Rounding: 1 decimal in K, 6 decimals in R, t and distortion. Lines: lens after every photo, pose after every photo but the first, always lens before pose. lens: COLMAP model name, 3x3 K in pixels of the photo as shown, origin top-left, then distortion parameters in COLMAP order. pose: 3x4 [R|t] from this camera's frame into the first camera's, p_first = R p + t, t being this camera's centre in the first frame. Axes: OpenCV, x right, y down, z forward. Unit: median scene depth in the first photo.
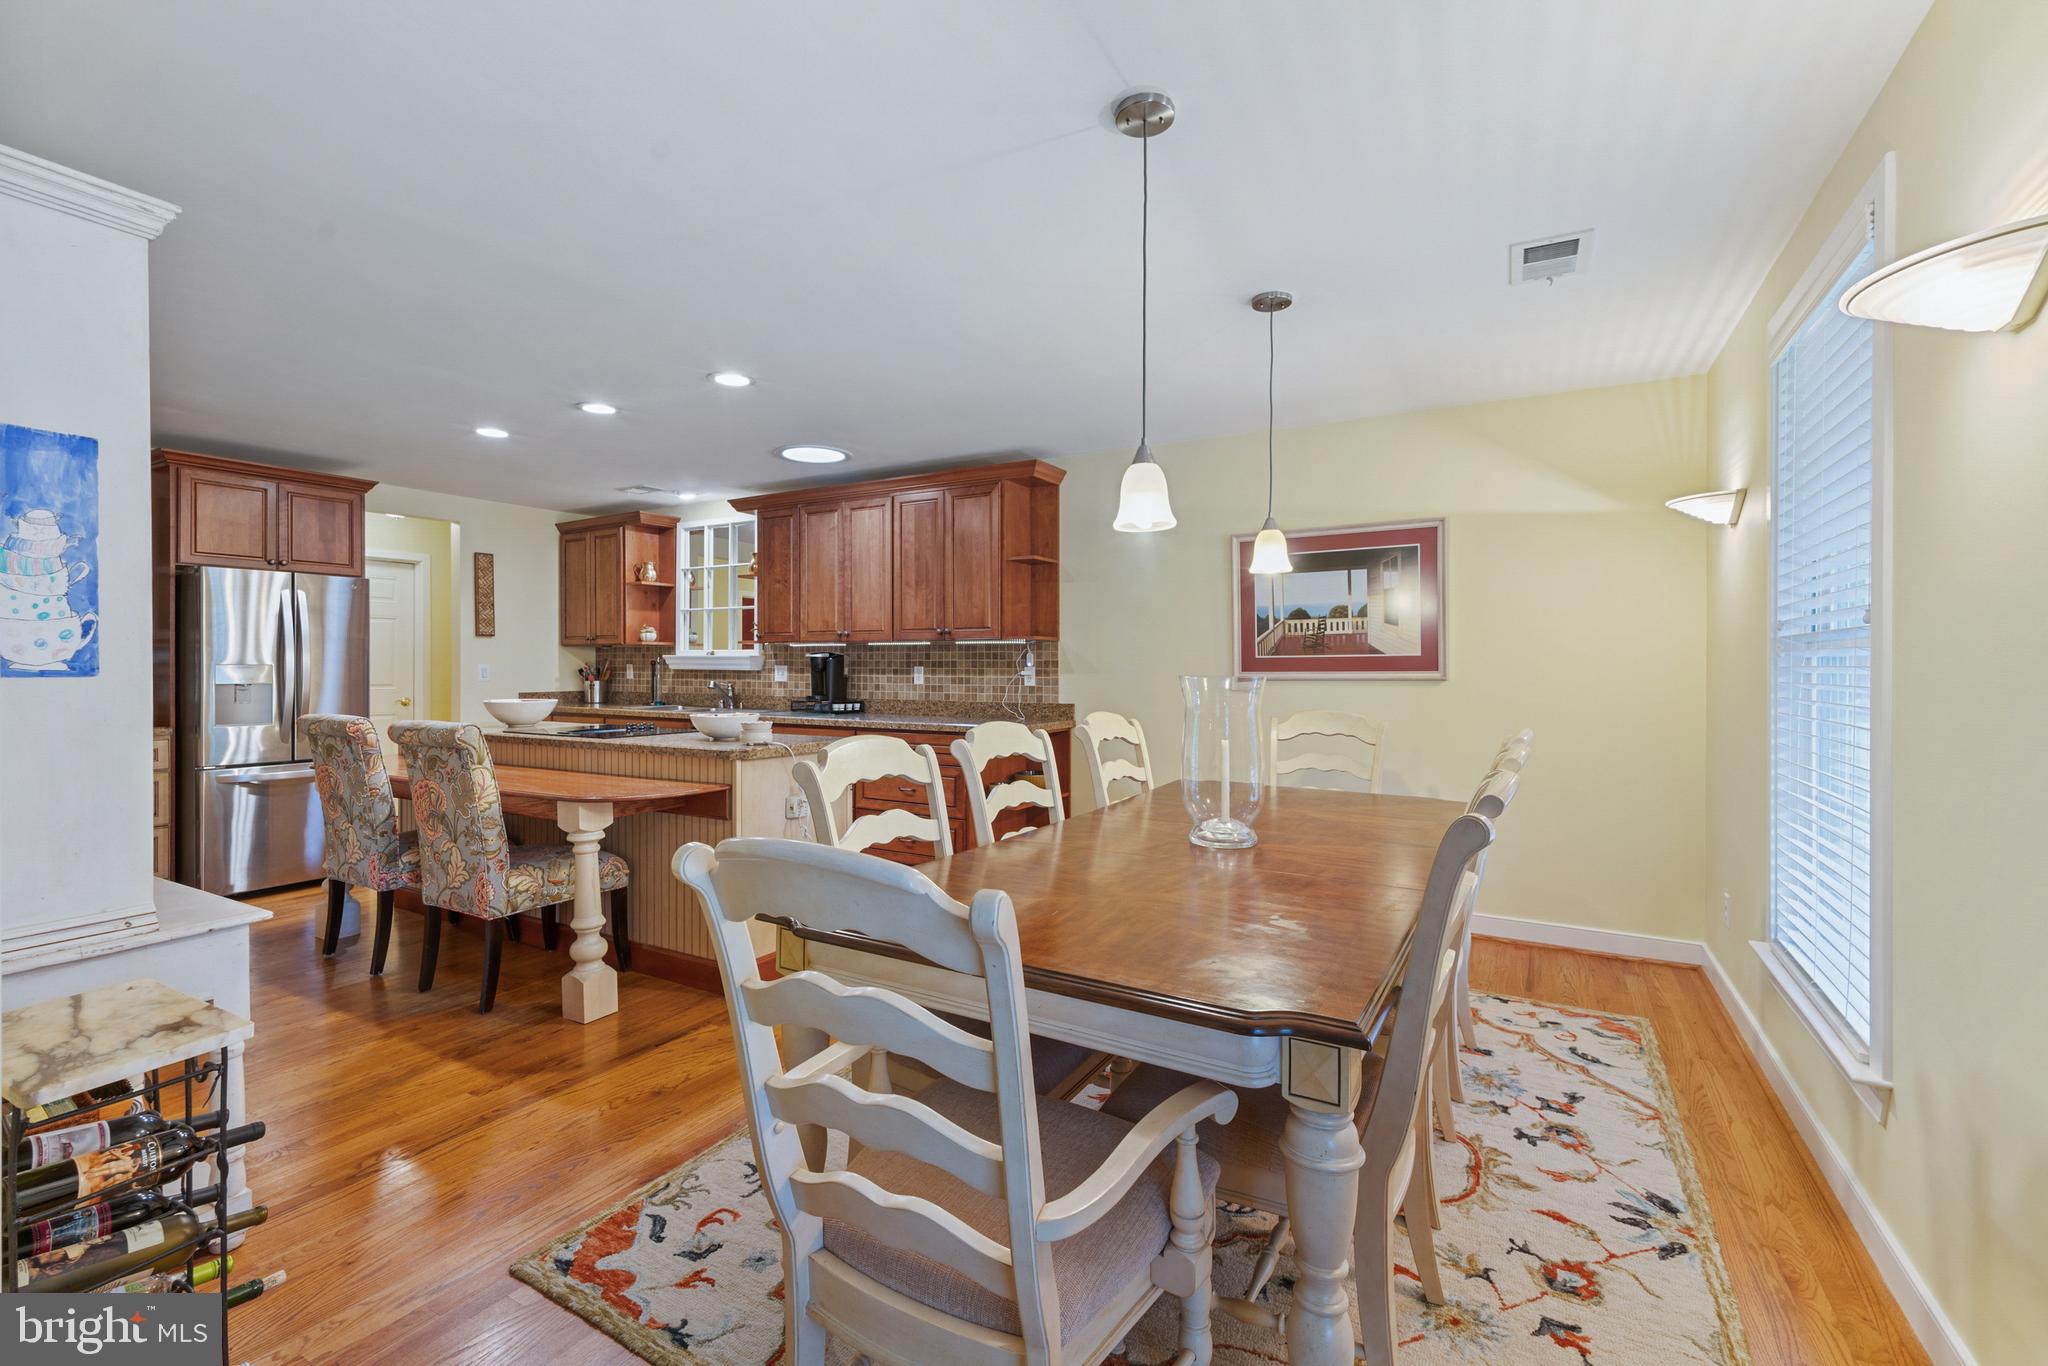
lens RADIAL K [[874.2, 0, 1012.8], [0, 874.2, 666.5], [0, 0, 1]] dist [0.000764, 0.000024]
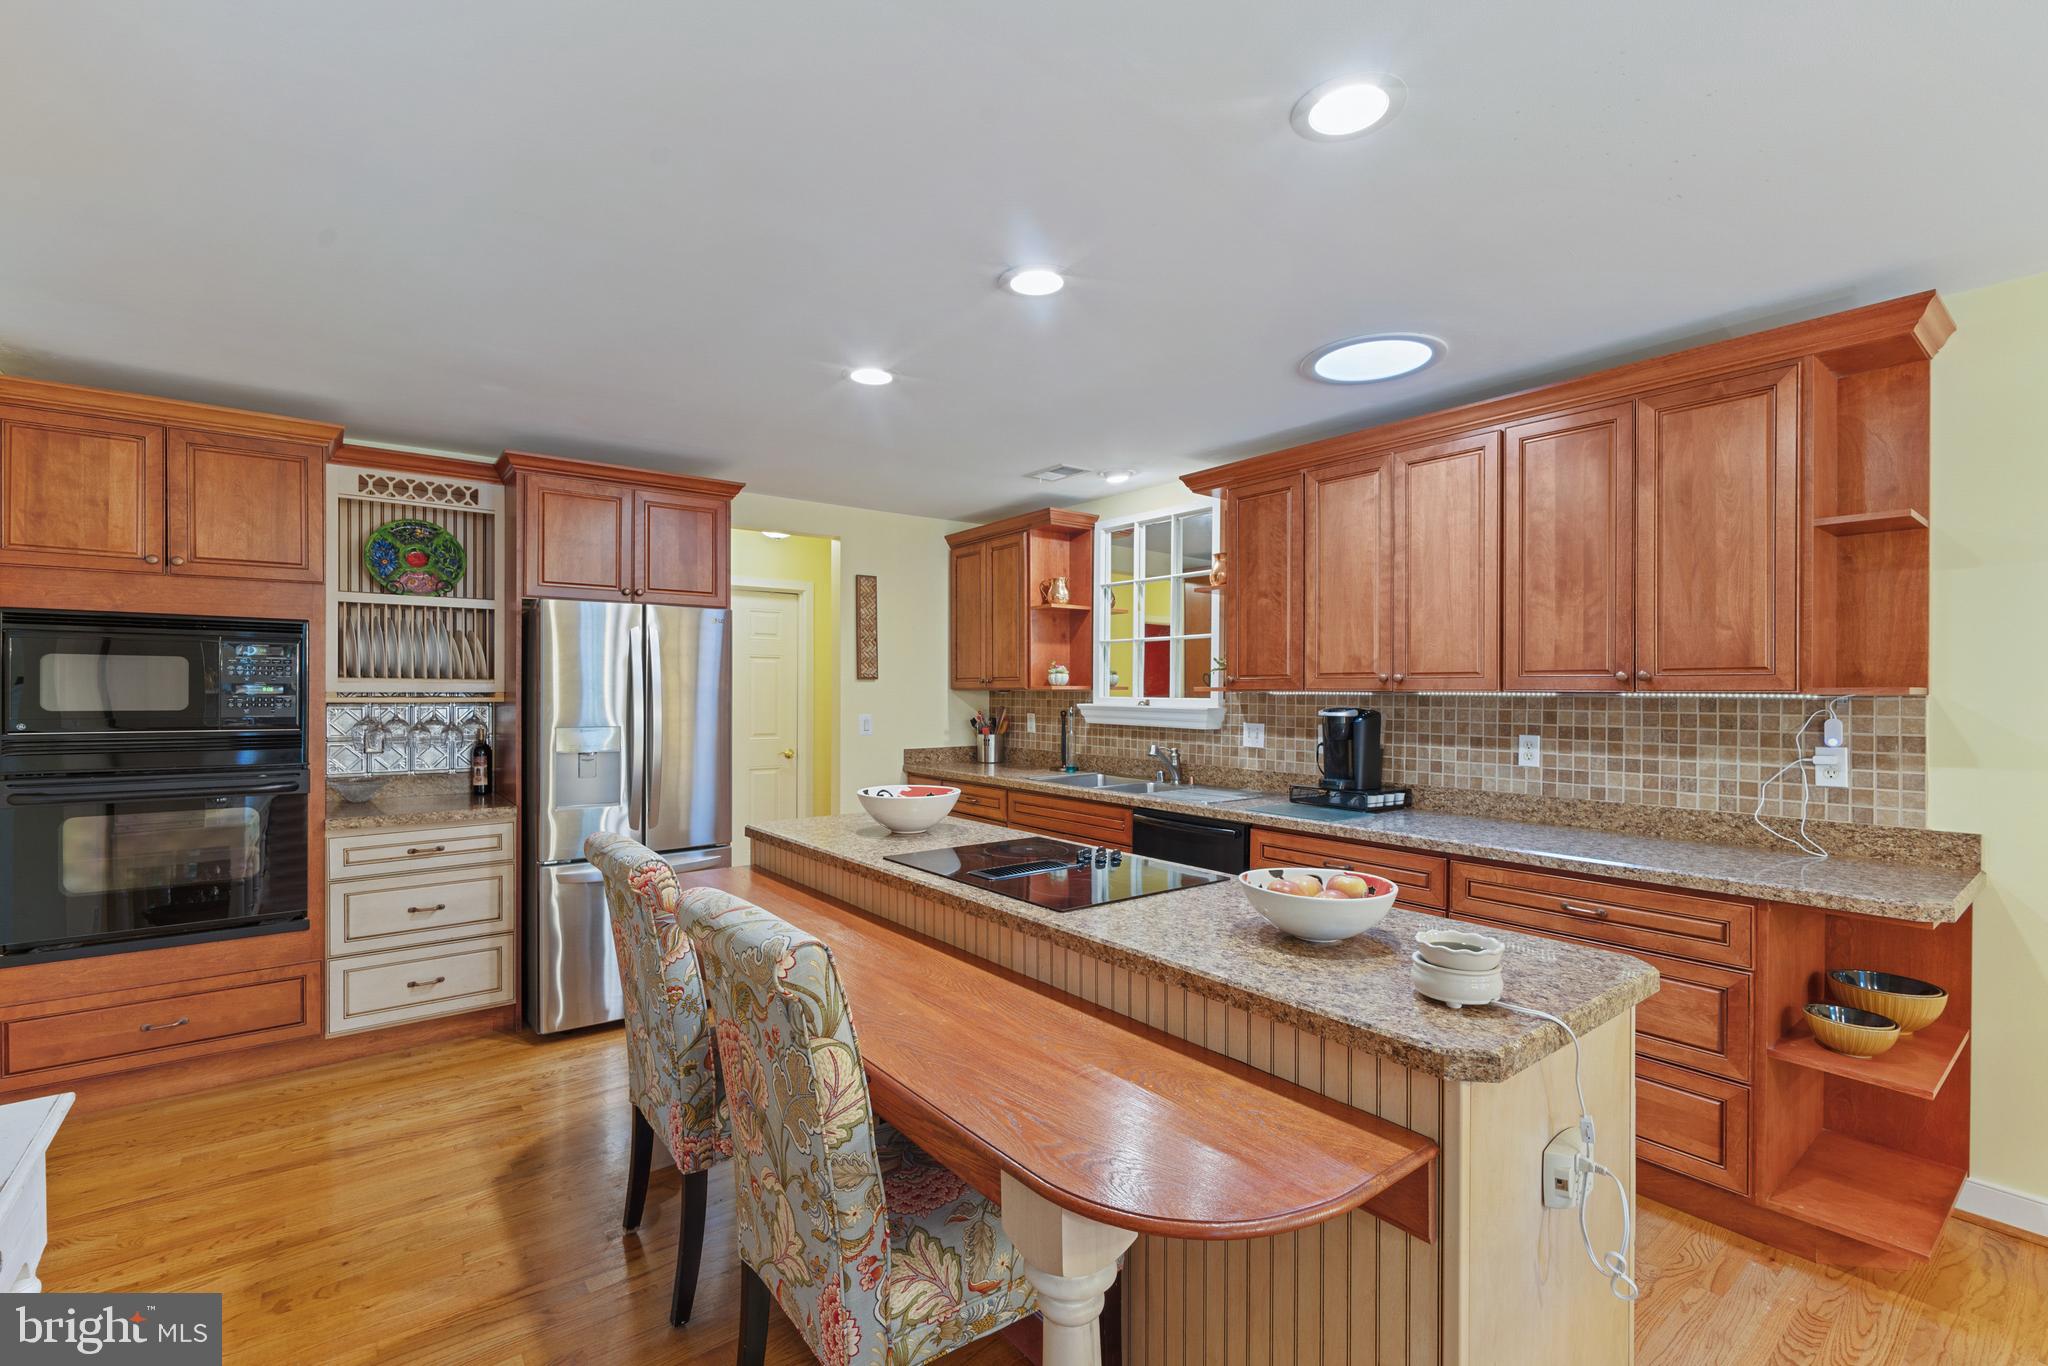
lens RADIAL K [[883.4, 0, 1015.0], [0, 883.4, 692.7], [0, 0, 1]] dist [-0.001491, -0.000223]
pose [[0.926063, 0.002633, -0.377361, -0.200977], [-0.002402, 0.999997, 0.001083, -0.027372], [0.377362, -0.000097, 0.926066, 0.350480]]
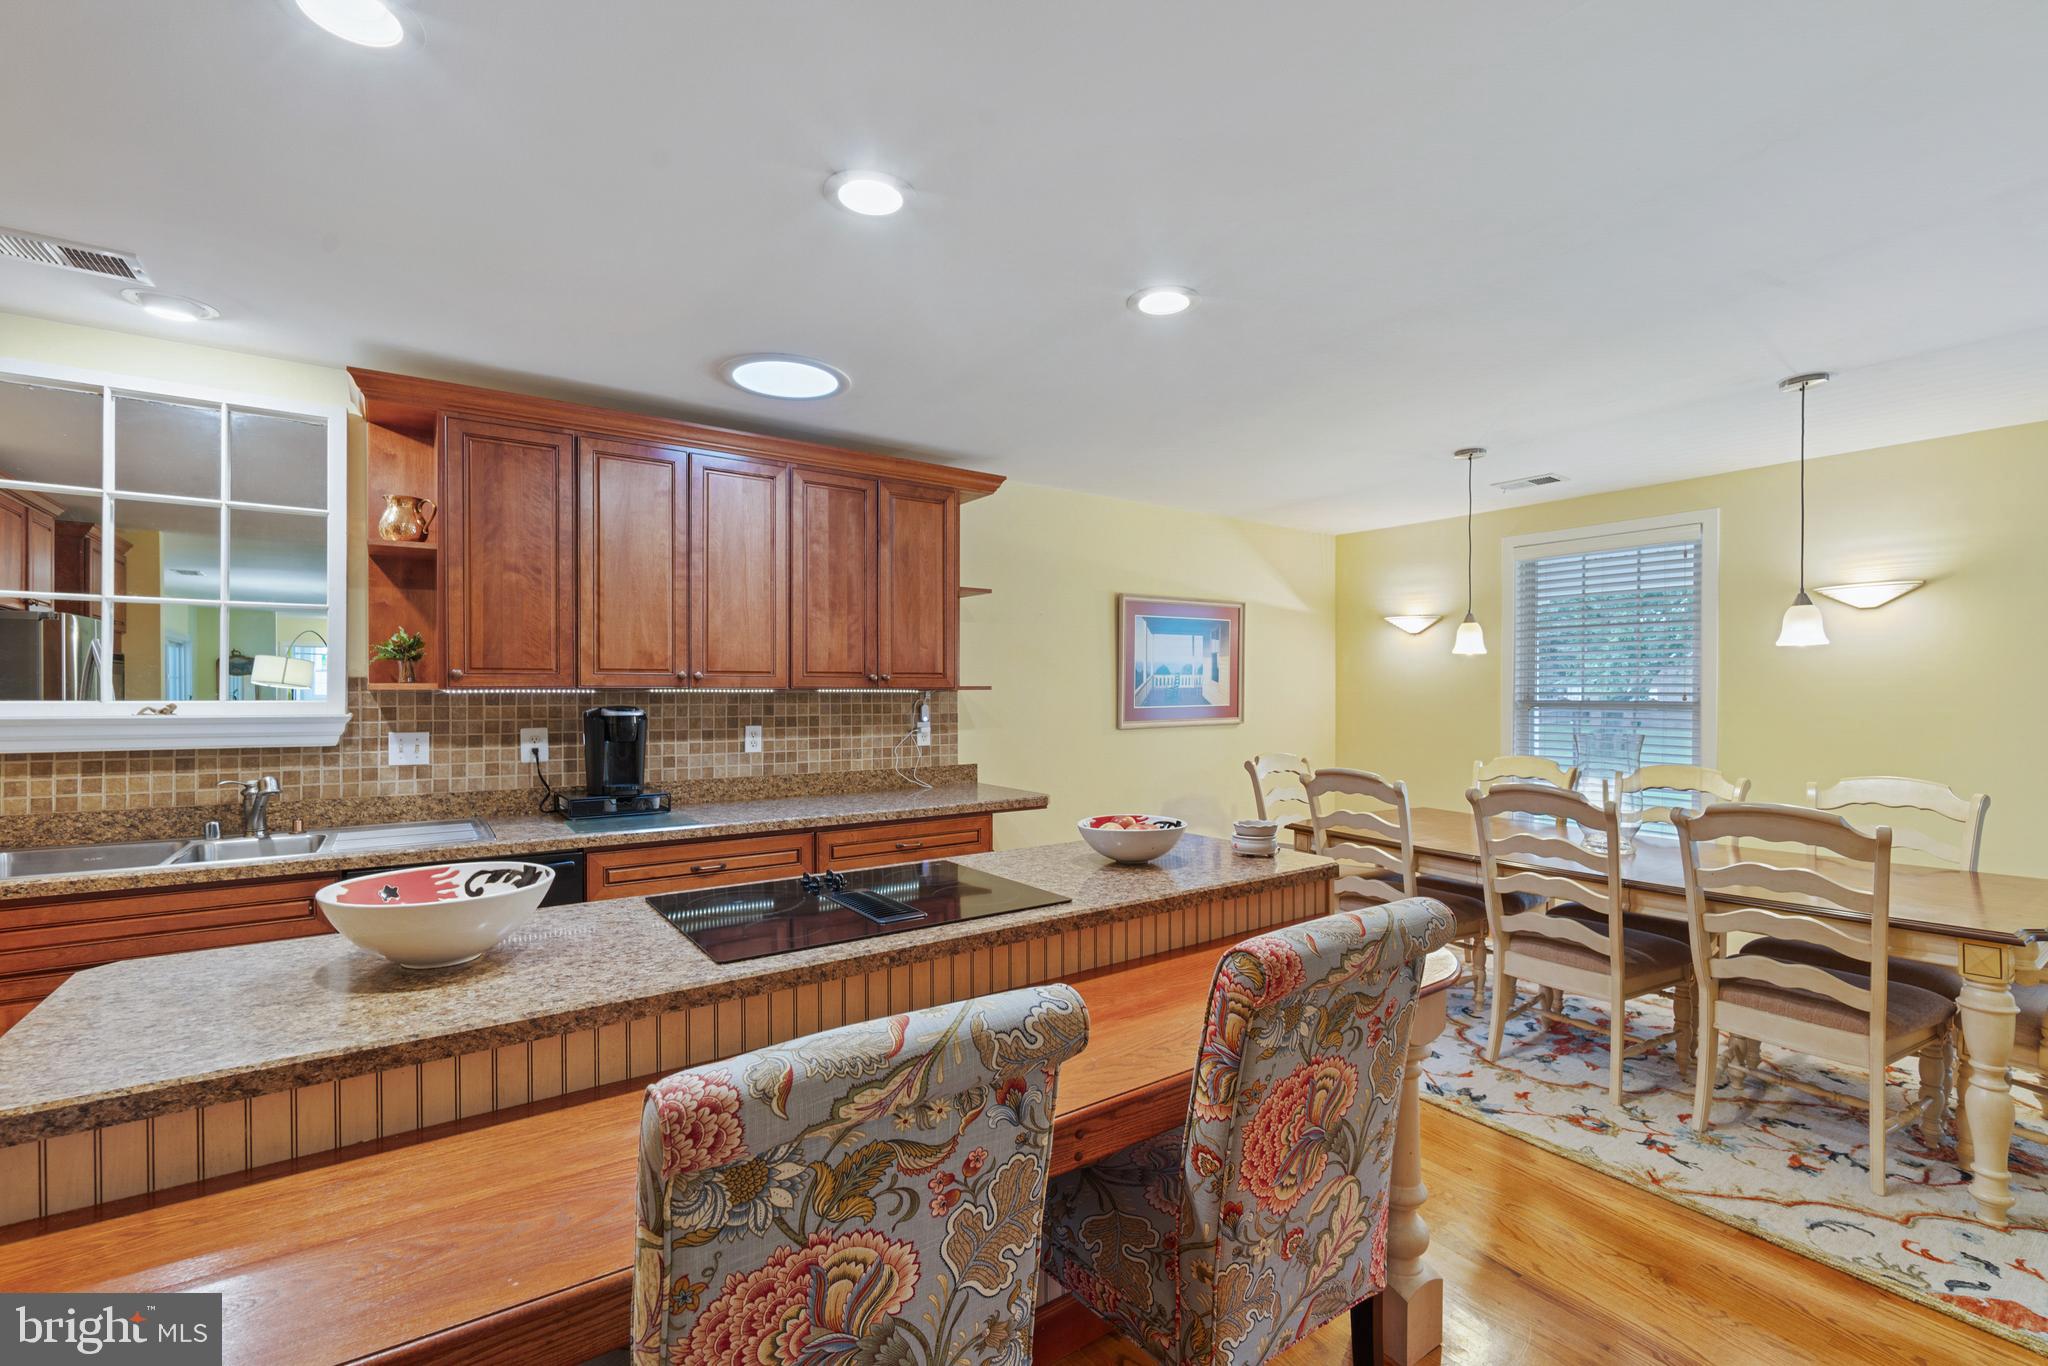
lens RADIAL K [[883.4, 0, 1015.0], [0, 883.4, 692.7], [0, 0, 1]] dist [-0.001491, -0.000223]
pose [[0.429119, -0.003858, 0.903240, -0.630610], [0.002243, 0.999992, 0.003206, -0.027003], [-0.903245, 0.000650, 0.429125, 0.536680]]
